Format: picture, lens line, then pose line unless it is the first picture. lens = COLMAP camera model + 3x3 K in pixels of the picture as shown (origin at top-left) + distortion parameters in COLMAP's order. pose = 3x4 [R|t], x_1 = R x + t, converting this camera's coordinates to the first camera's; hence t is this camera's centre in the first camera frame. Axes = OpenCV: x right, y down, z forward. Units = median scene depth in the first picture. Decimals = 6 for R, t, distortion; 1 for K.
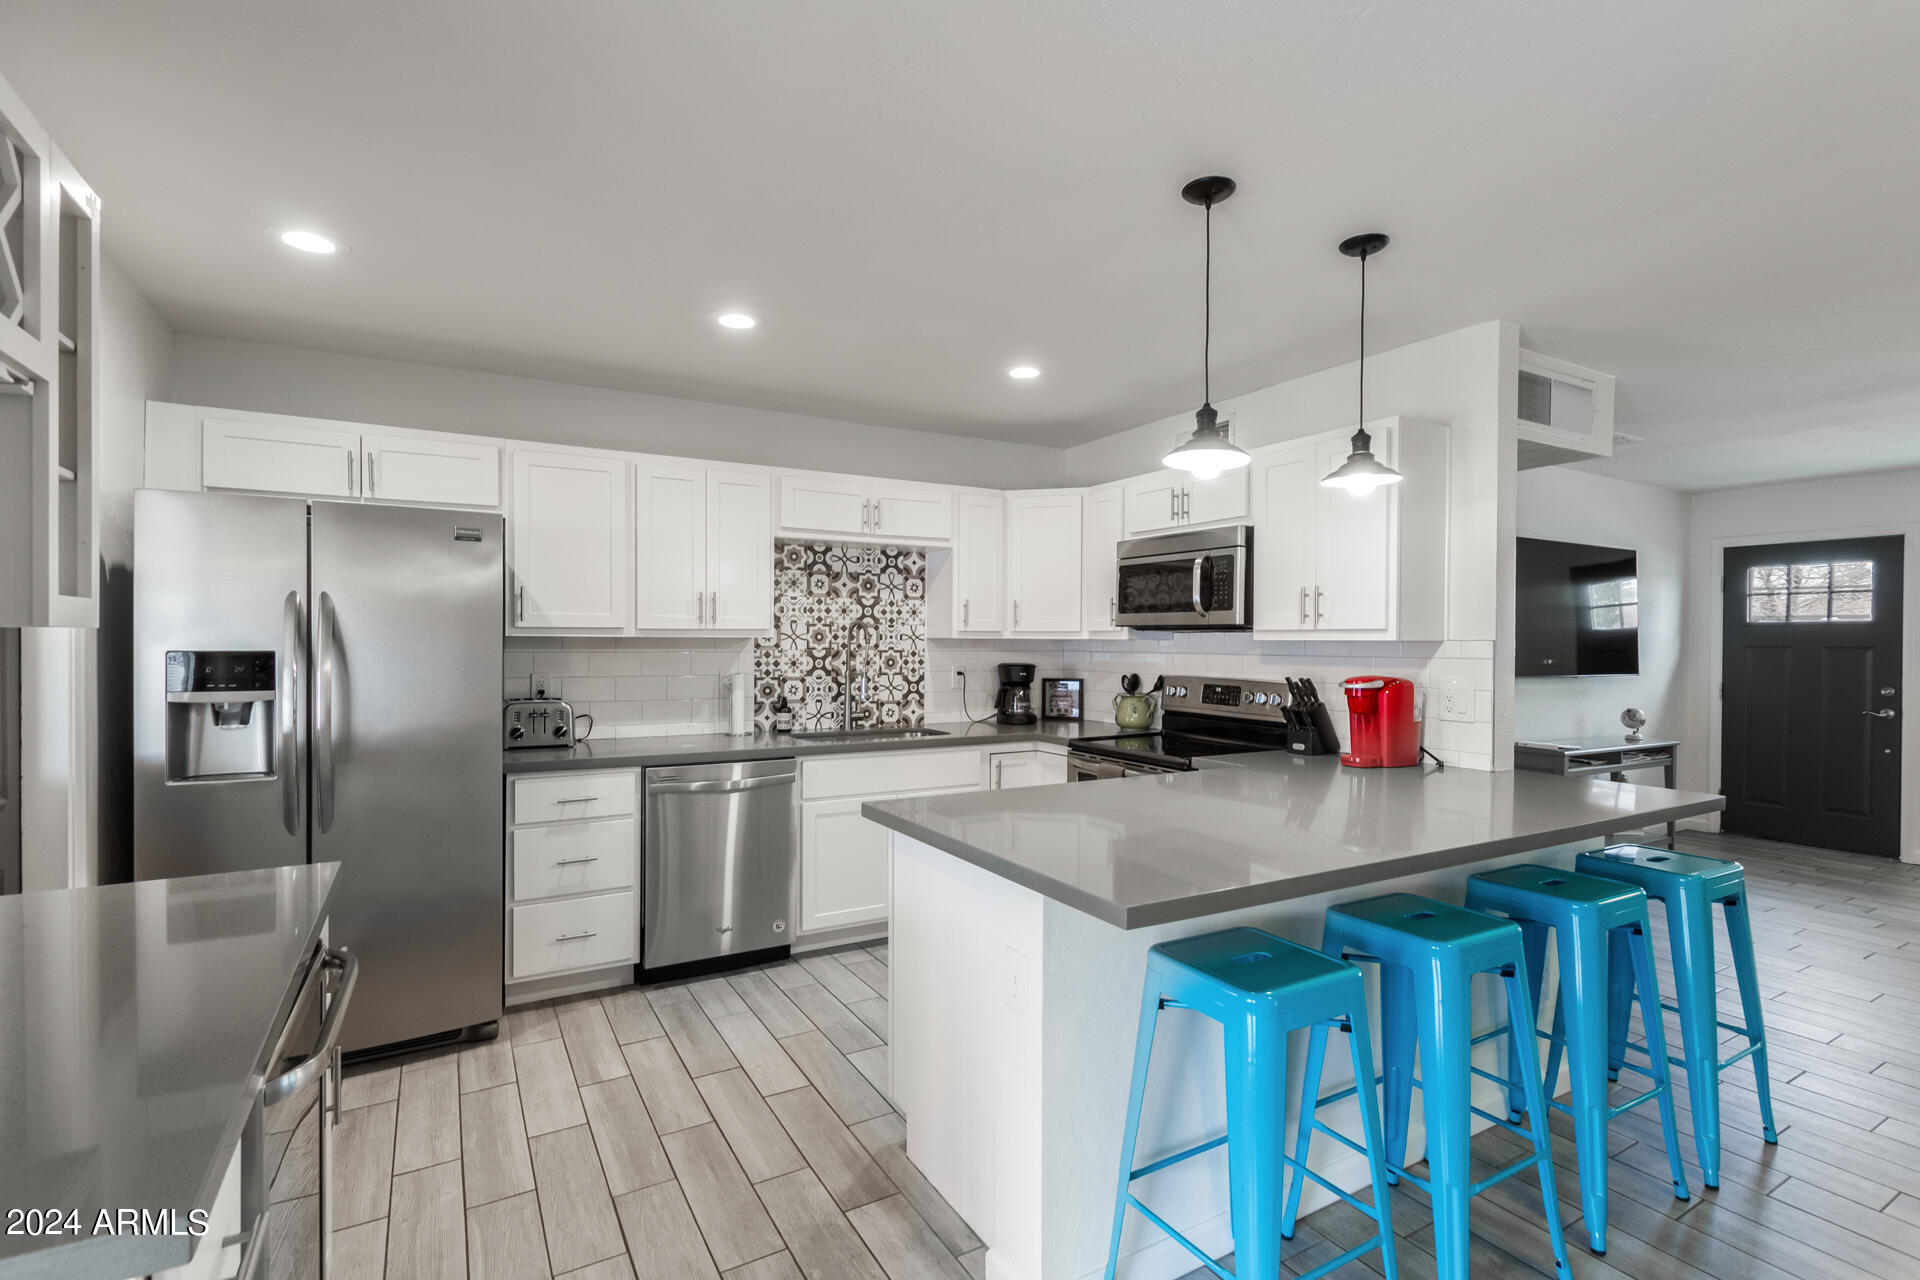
lens RADIAL K [[912.4, 0, 952.2], [0, 912.4, 638.5], [0, 0, 1]] dist [0.001472, 0.000154]
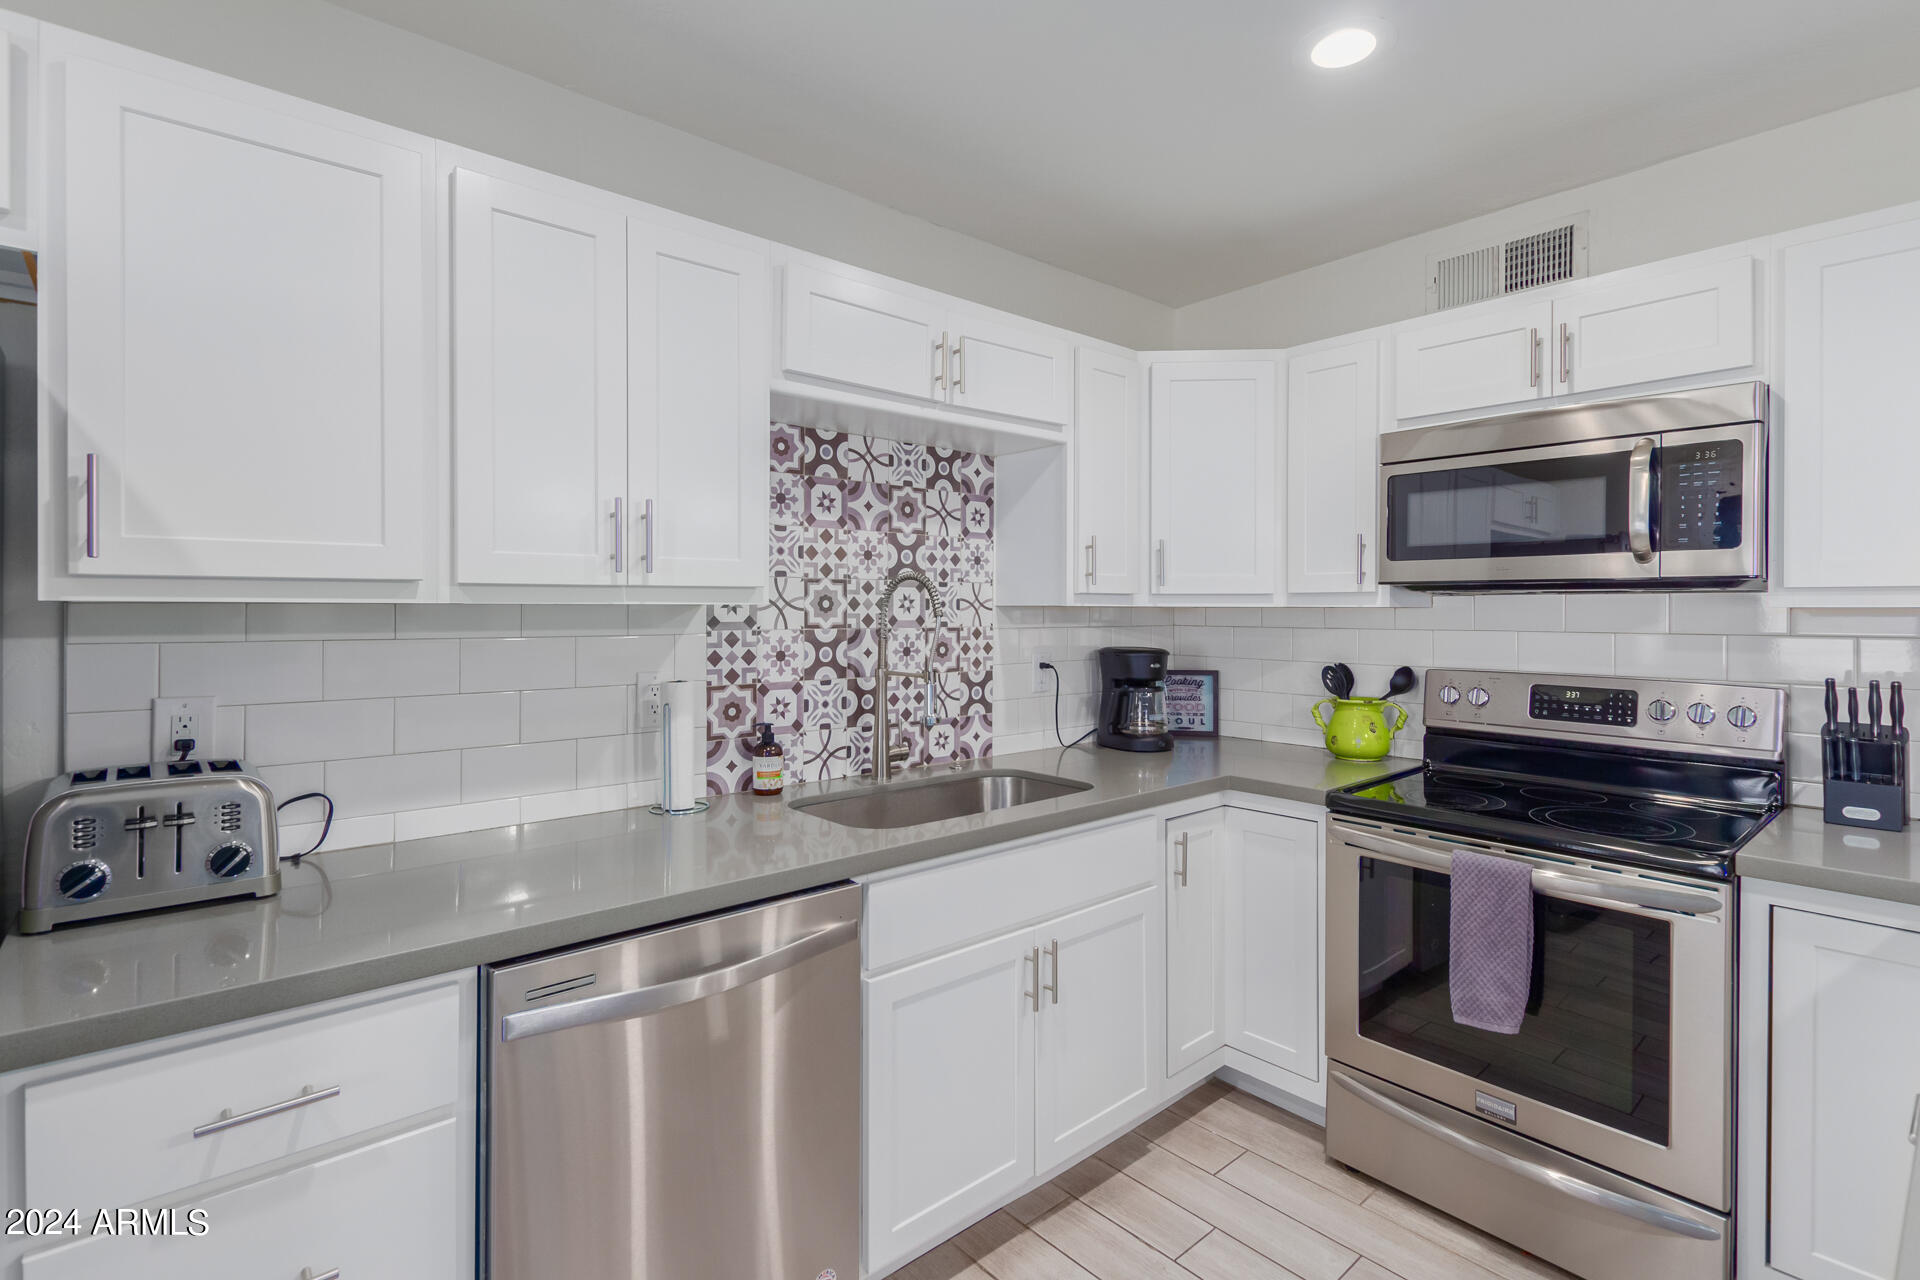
lens RADIAL K [[920.7, 0, 968.1], [0, 920.7, 605.7], [0, 0, 1]] dist [0.001802, -0.000541]
pose [[0.978490, -0.002505, 0.206281, -0.174133], [0.002977, 0.999994, -0.001978, 0.000587], [-0.206275, 0.002549, 0.978491, 0.465934]]
